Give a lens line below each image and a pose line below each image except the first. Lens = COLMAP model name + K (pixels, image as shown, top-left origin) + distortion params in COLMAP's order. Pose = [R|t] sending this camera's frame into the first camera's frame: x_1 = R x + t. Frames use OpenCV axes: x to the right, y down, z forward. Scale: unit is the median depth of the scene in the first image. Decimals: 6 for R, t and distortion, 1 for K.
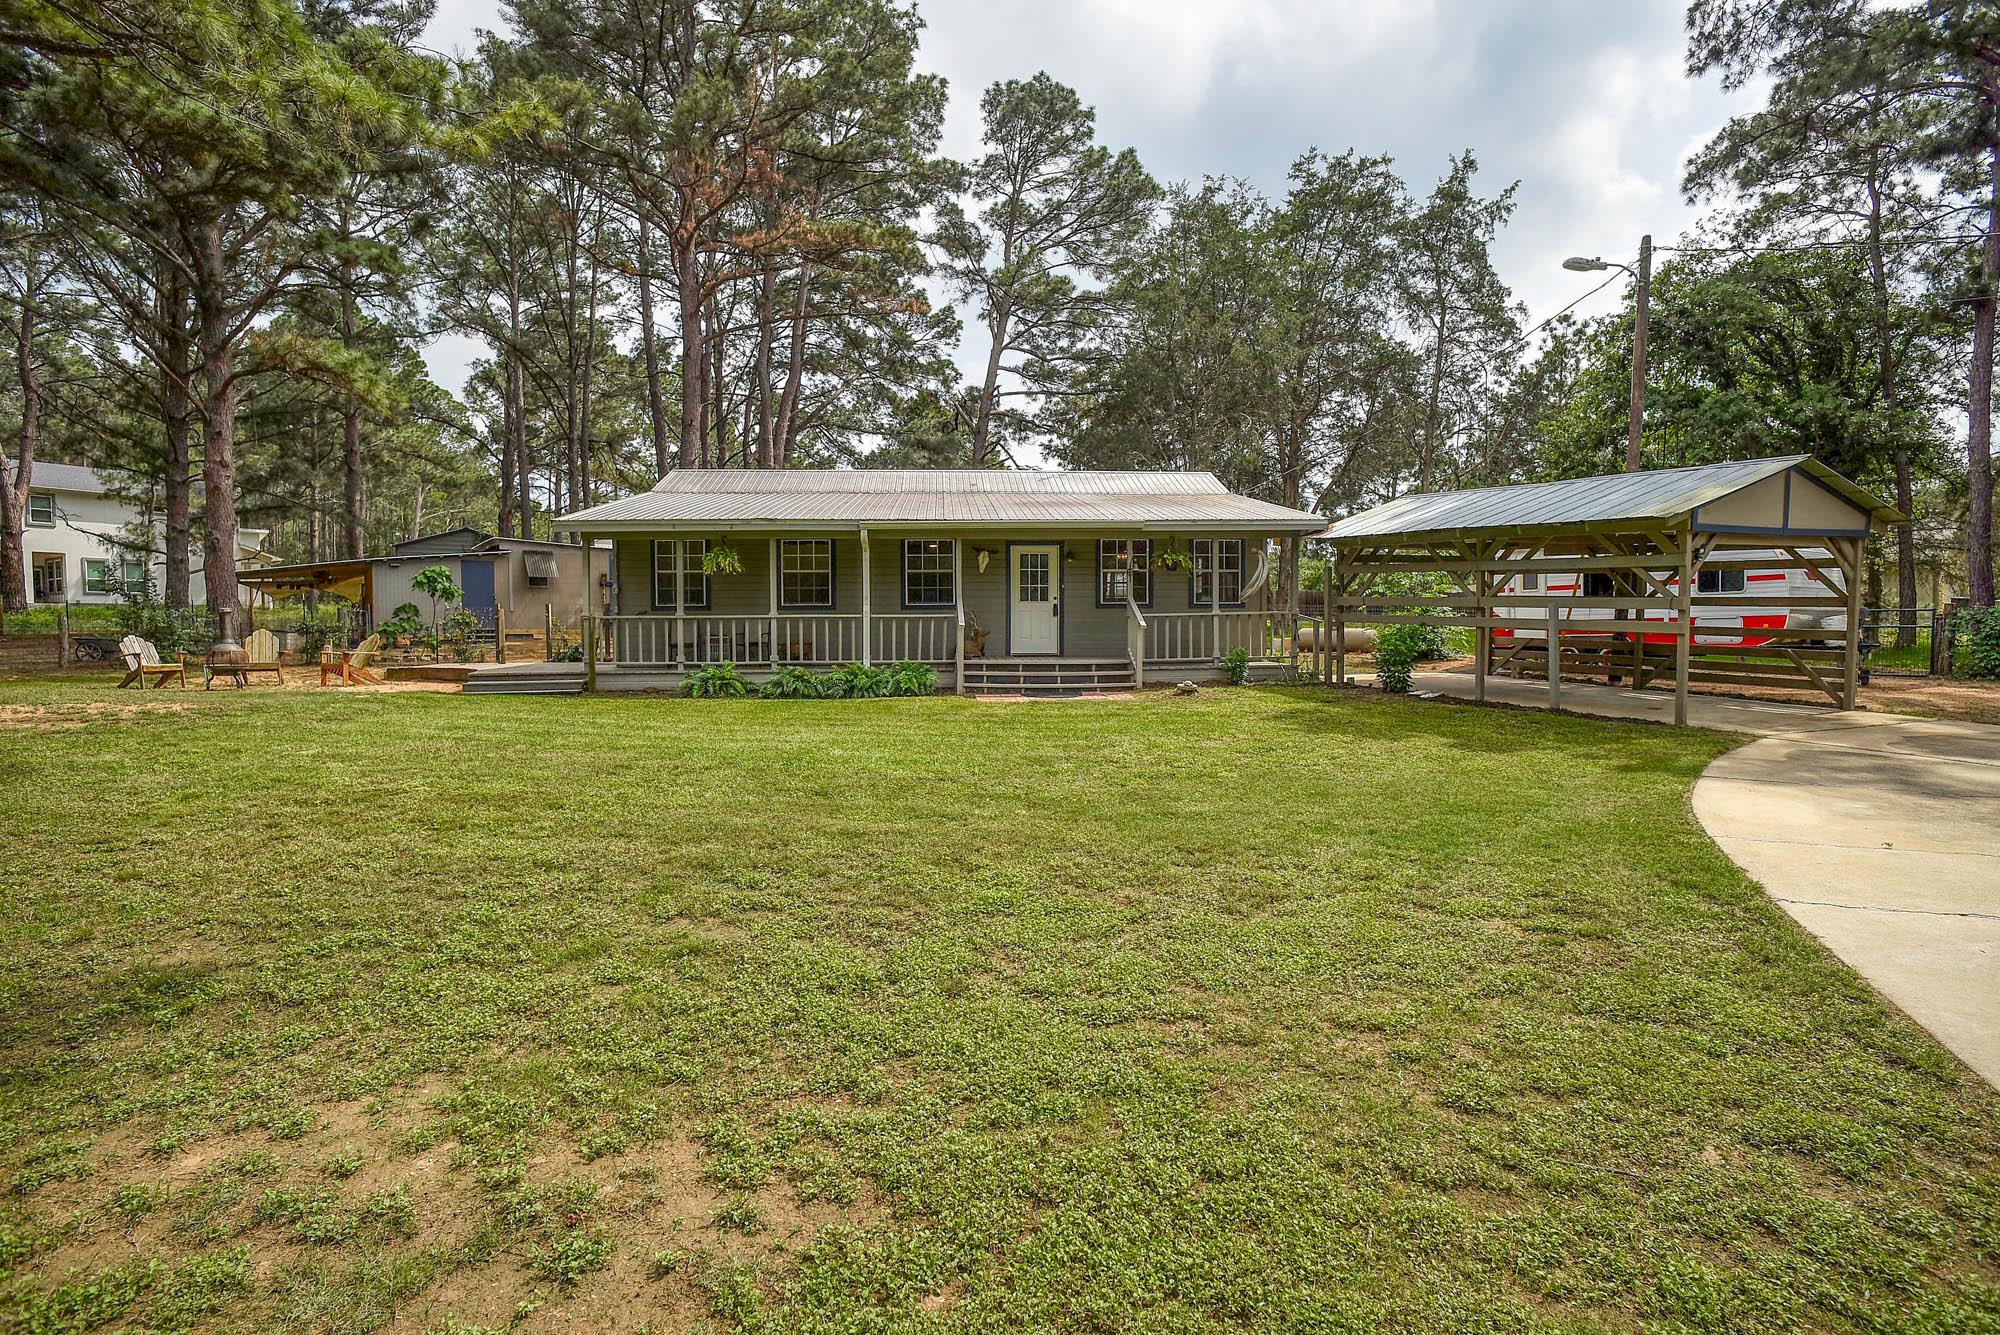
lens RADIAL K [[1068.4, 0, 1000.8], [0, 1068.4, 627.7], [0, 0, 1]] dist [-0.064322, 0.052972]
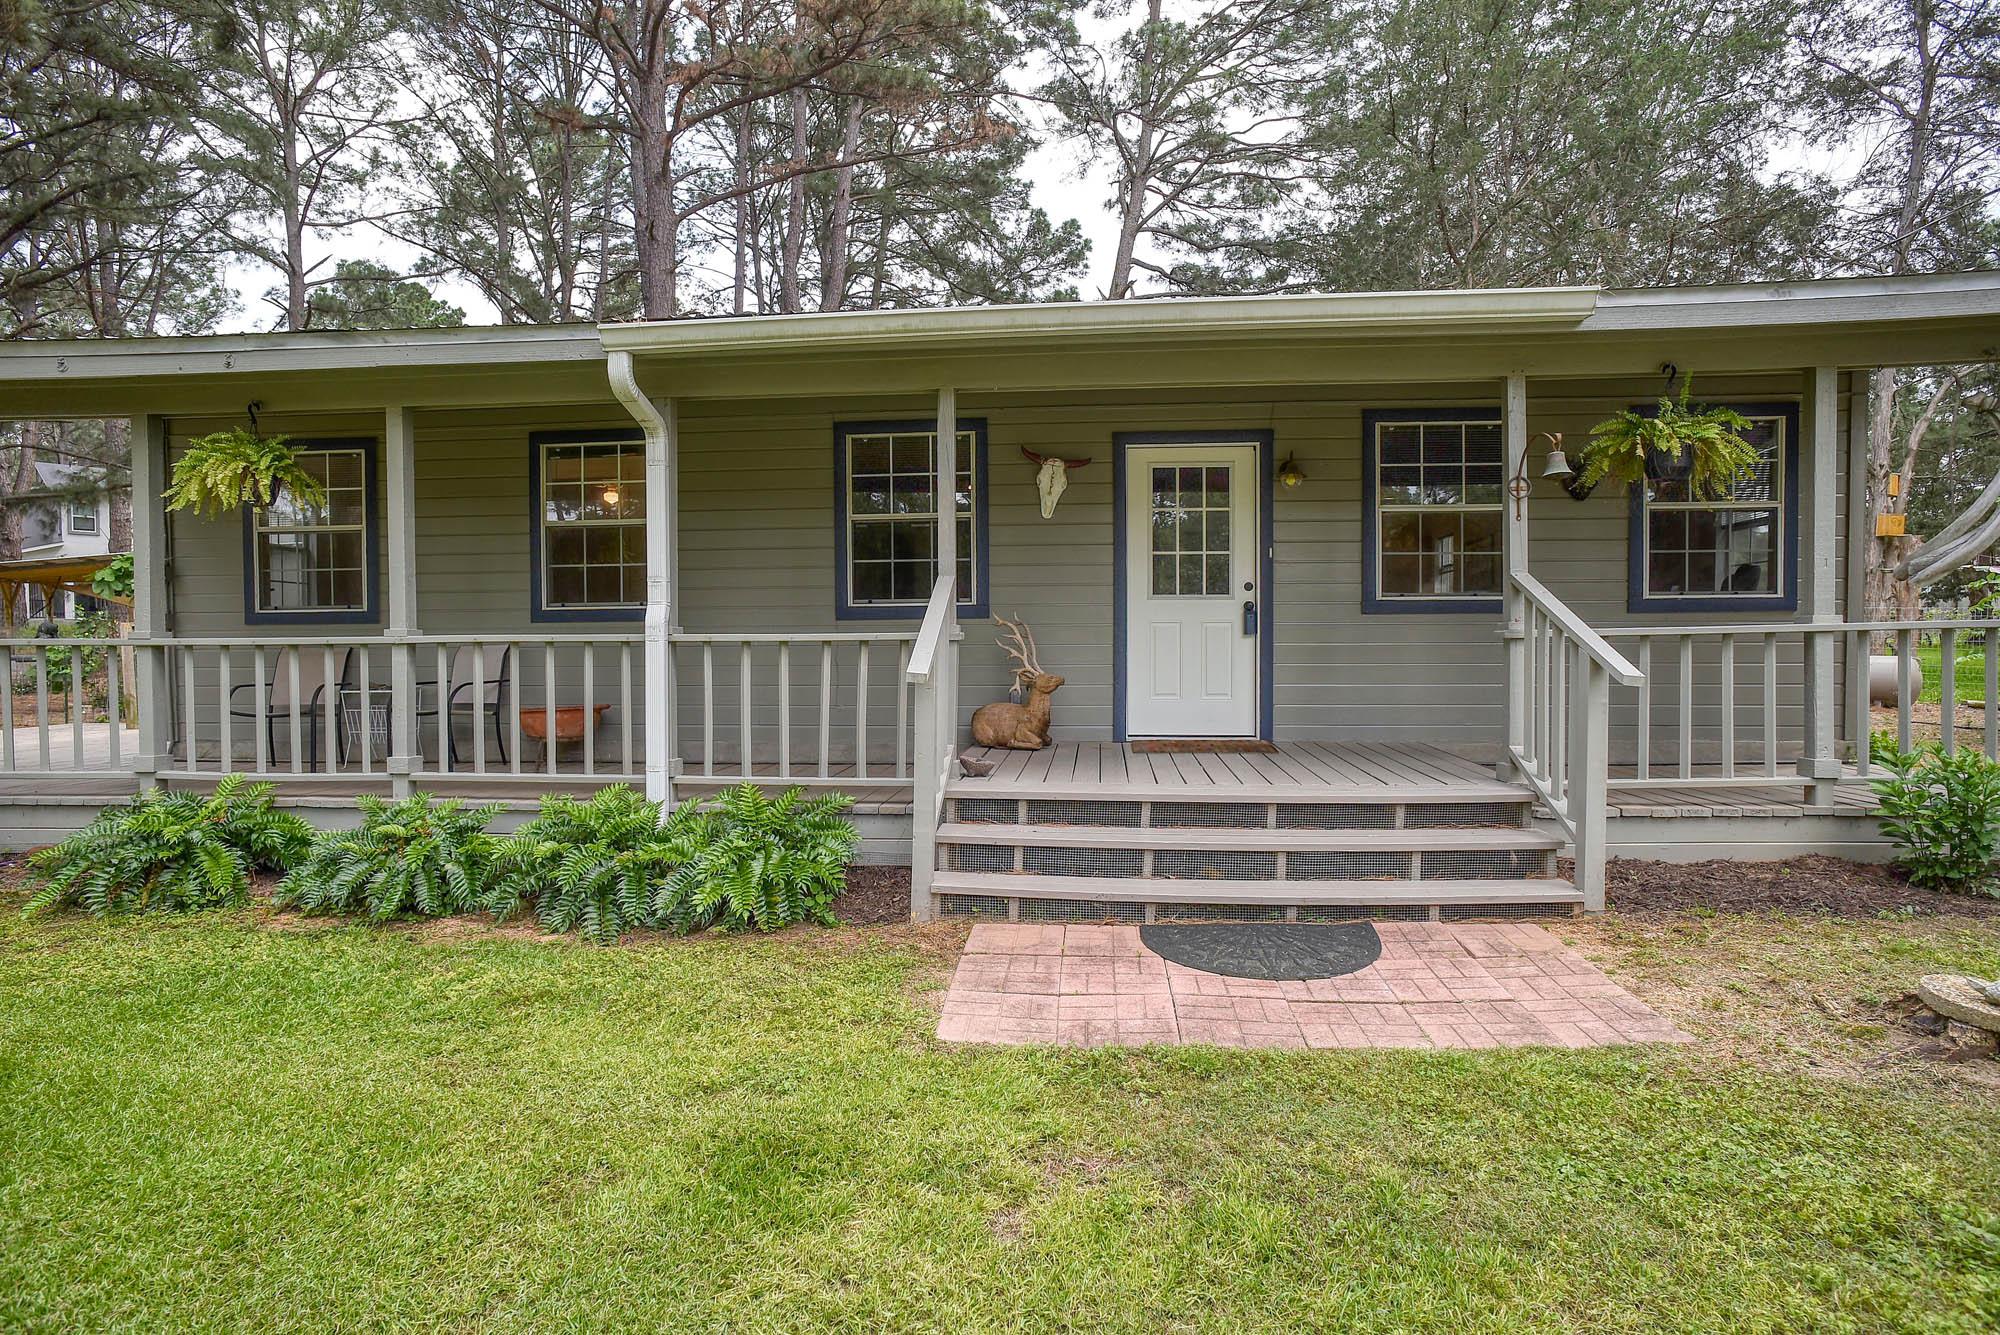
lens RADIAL K [[1068.4, 0, 1000.8], [0, 1068.4, 627.7], [0, 0, 1]] dist [-0.064322, 0.052972]
pose [[0.989503, -0.004203, -0.144451, 0.019668], [0.002448, 0.999921, -0.012322, -0.009160], [0.144491, 0.011839, 0.989435, 0.634570]]
